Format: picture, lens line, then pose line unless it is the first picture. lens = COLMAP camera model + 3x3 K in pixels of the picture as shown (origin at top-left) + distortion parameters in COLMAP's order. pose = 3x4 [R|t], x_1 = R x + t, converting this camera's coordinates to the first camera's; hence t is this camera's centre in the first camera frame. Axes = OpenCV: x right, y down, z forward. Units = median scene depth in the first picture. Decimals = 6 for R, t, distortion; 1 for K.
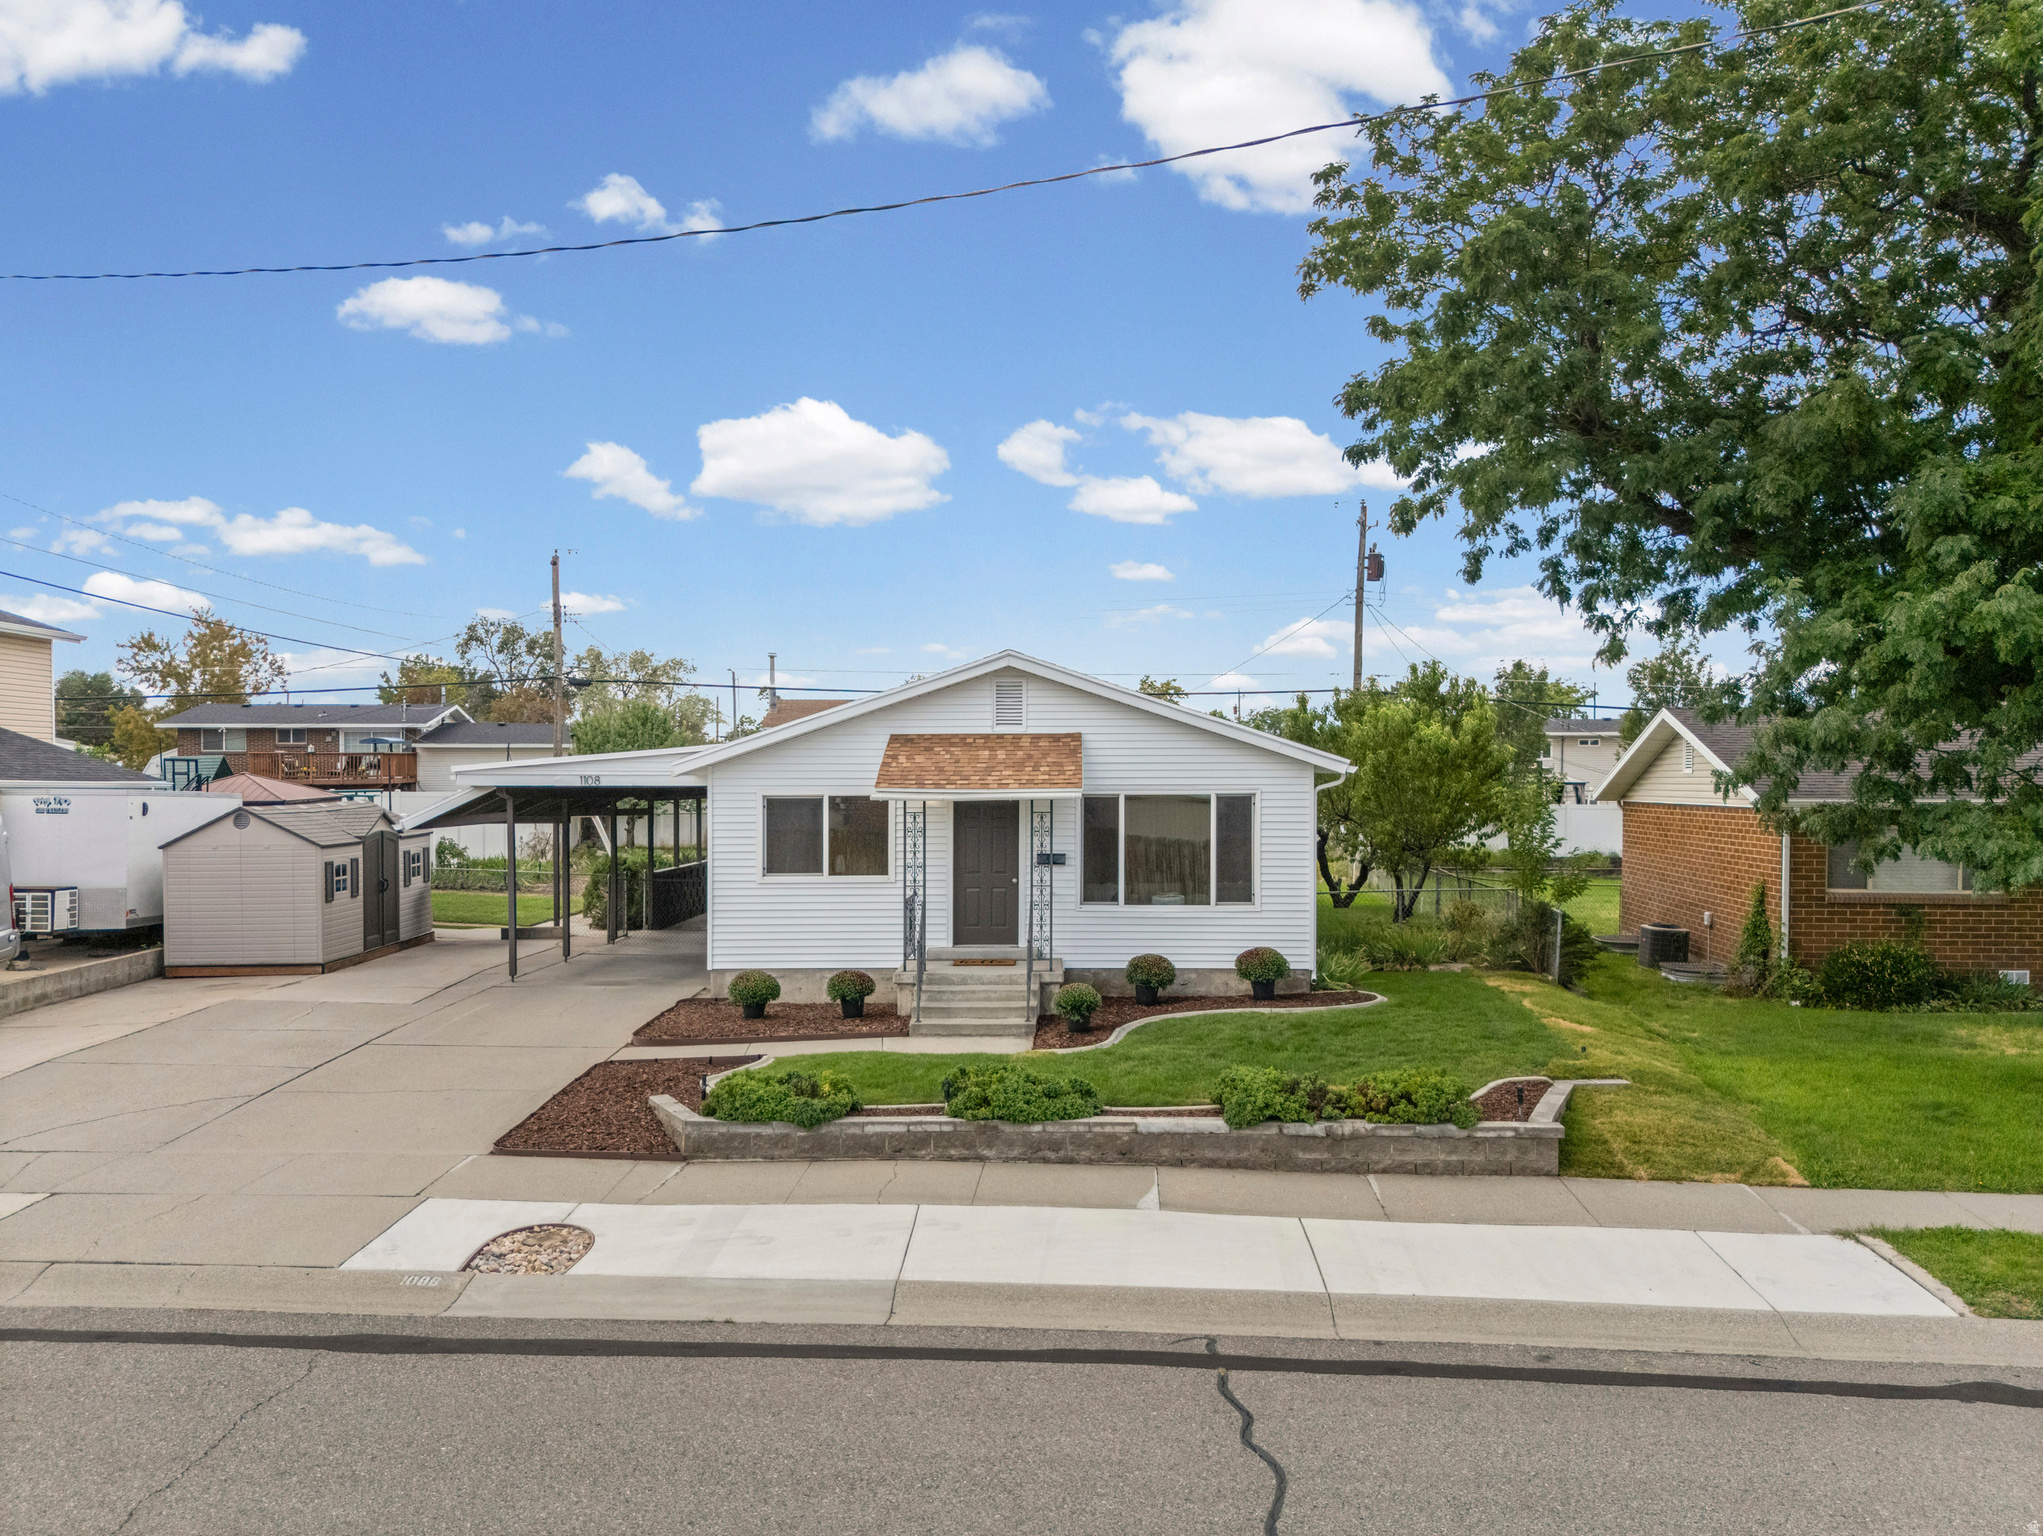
lens RADIAL K [[1519.4, 0, 1022.7], [0, 1519.4, 820.5], [0, 0, 1]] dist [0.082106, -0.073675]
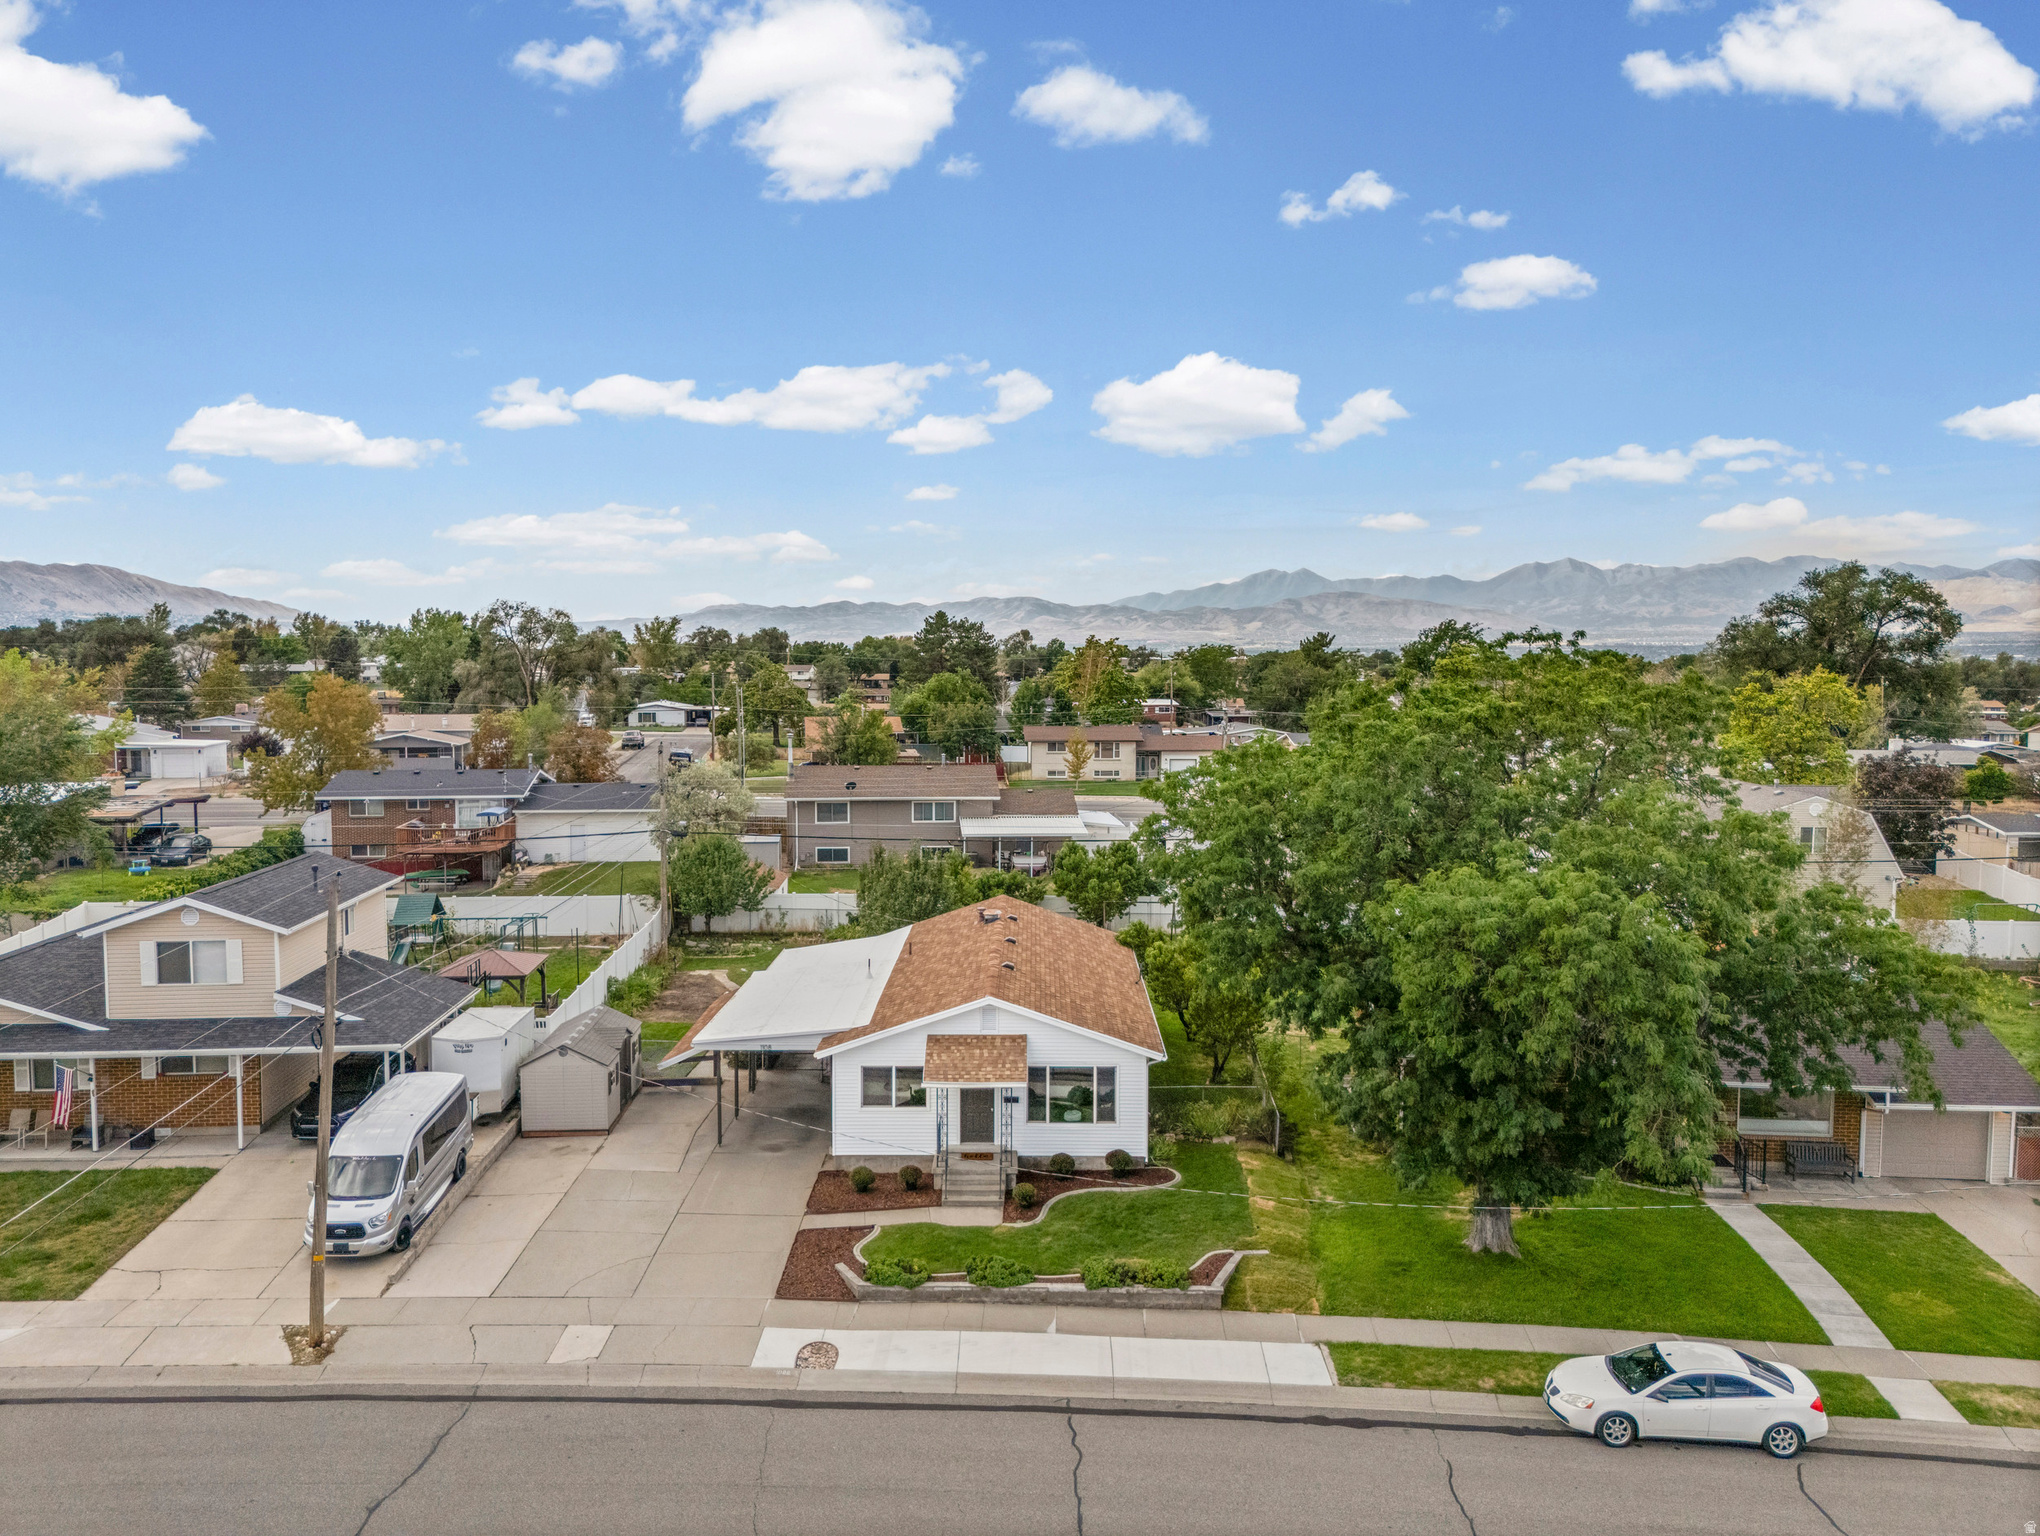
lens RADIAL K [[1513.6, 0, 992.1], [0, 1513.6, 768.1], [0, 0, 1]] dist [0.080179, -0.078966]
pose [[0.999949, -0.002045, 0.009910, -0.035201], [0.001481, 0.998394, 0.056636, -0.746465], [-0.010010, -0.056618, 0.998346, -1.335575]]
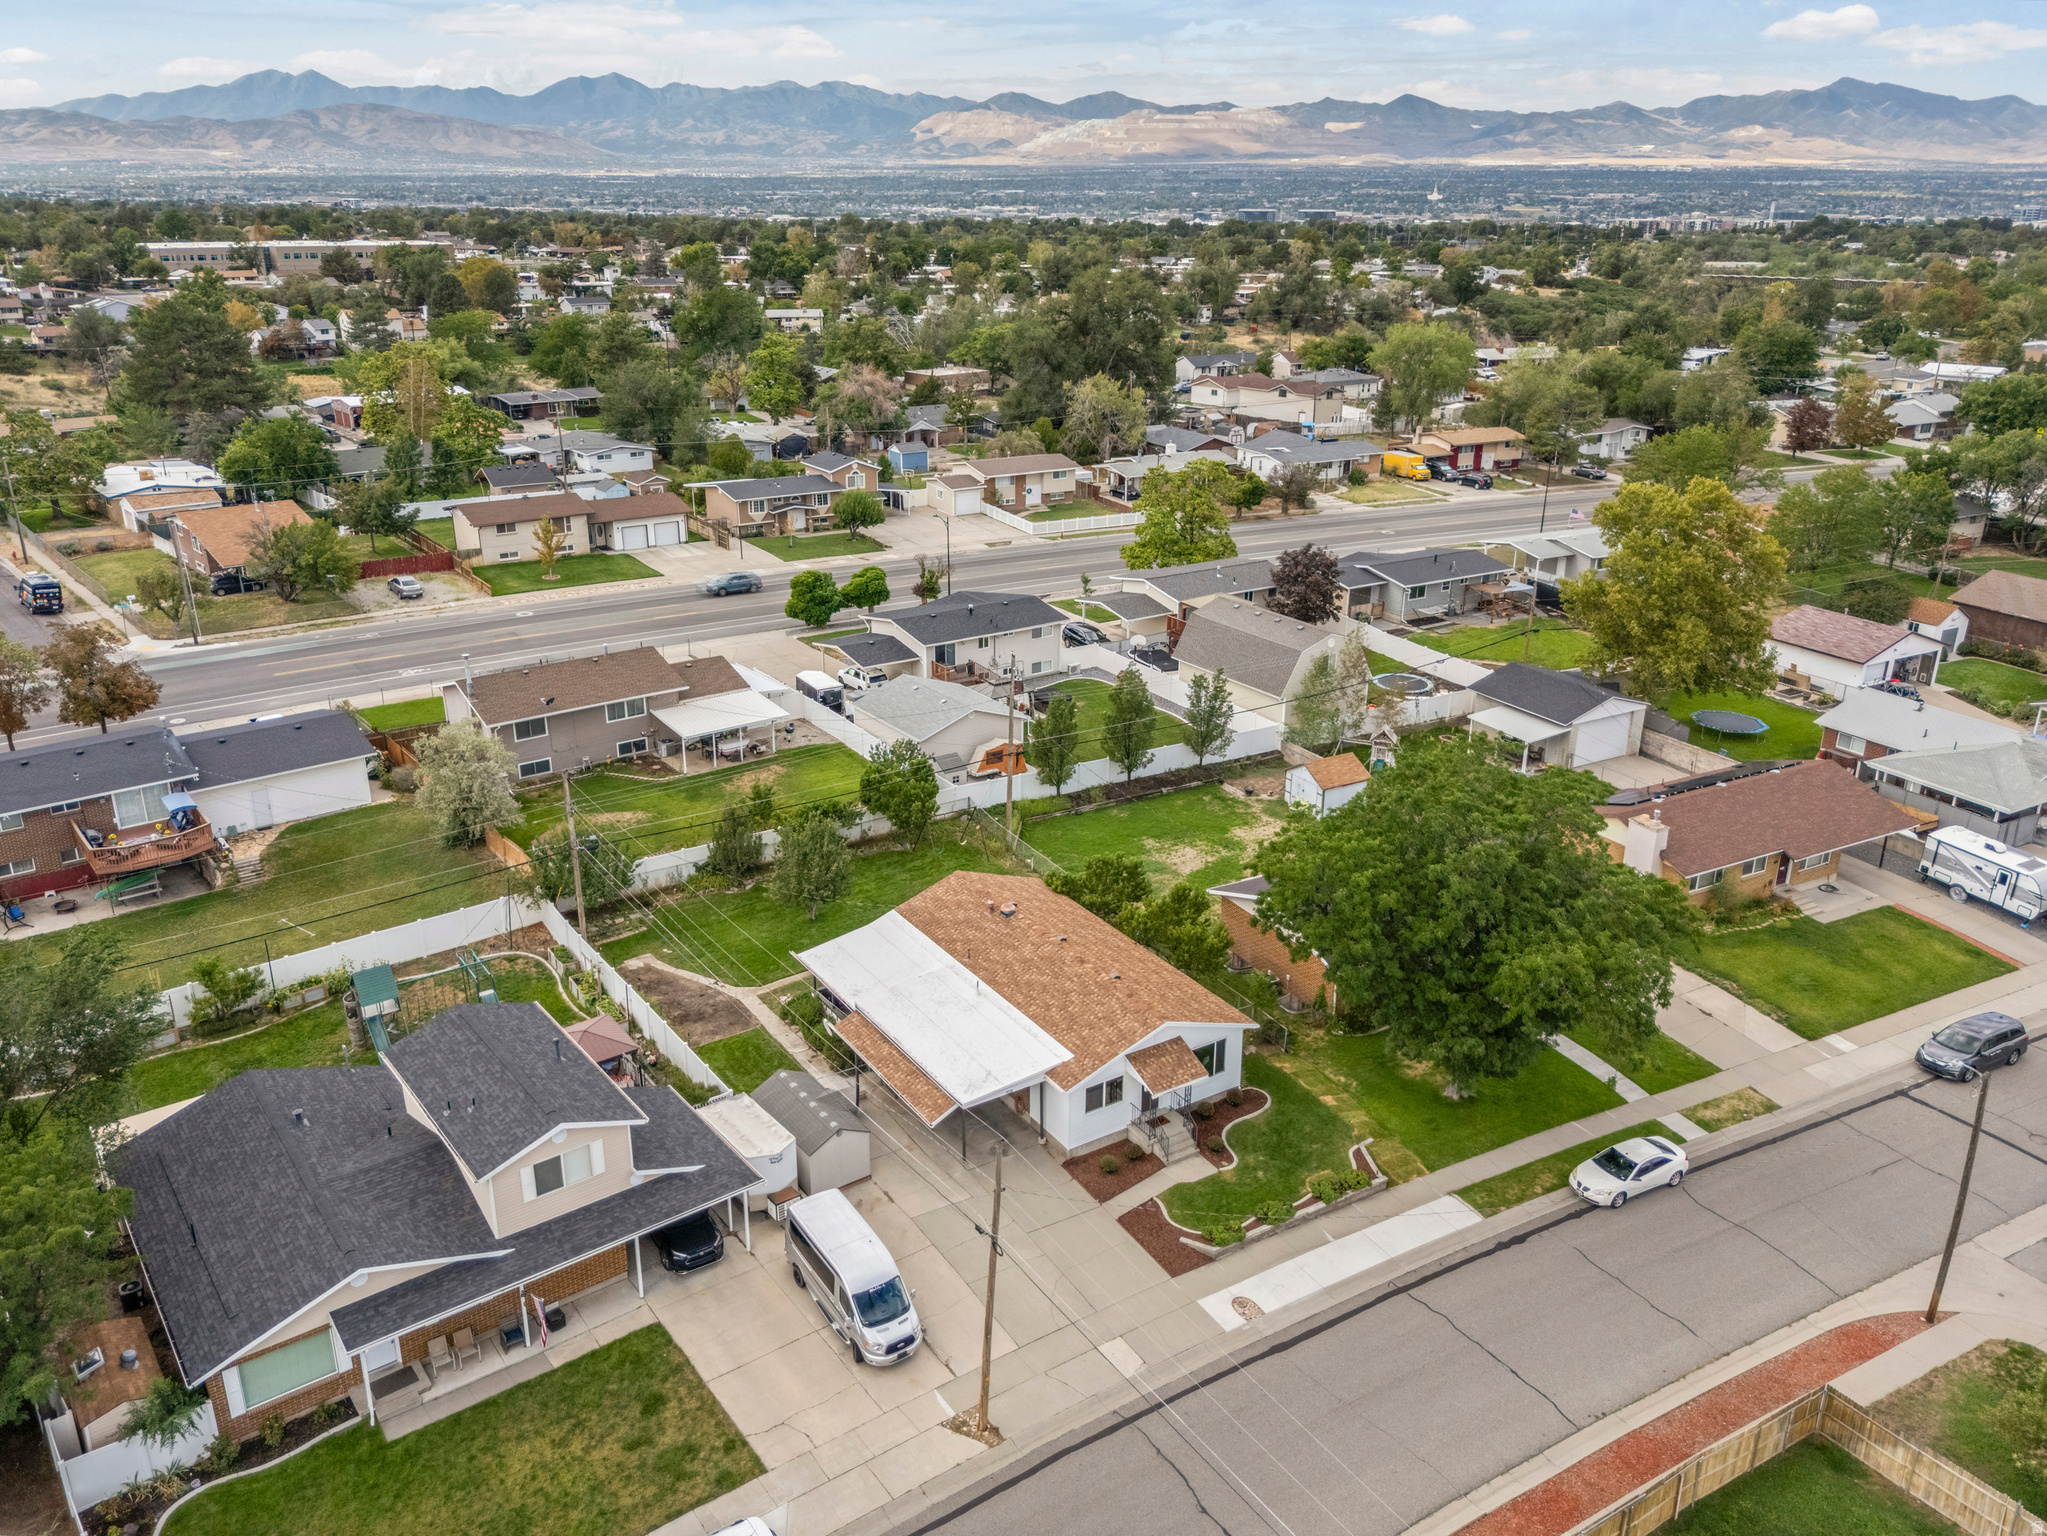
lens RADIAL K [[1570.7, 0, 1005.7], [0, 1570.7, 755.7], [0, 0, 1]] dist [0.077338, -0.076920]
pose [[0.828208, -0.195608, 0.525176, -2.432548], [0.014054, 0.944064, 0.329463, -2.217610], [-0.560245, -0.265483, 0.784630, -1.408242]]
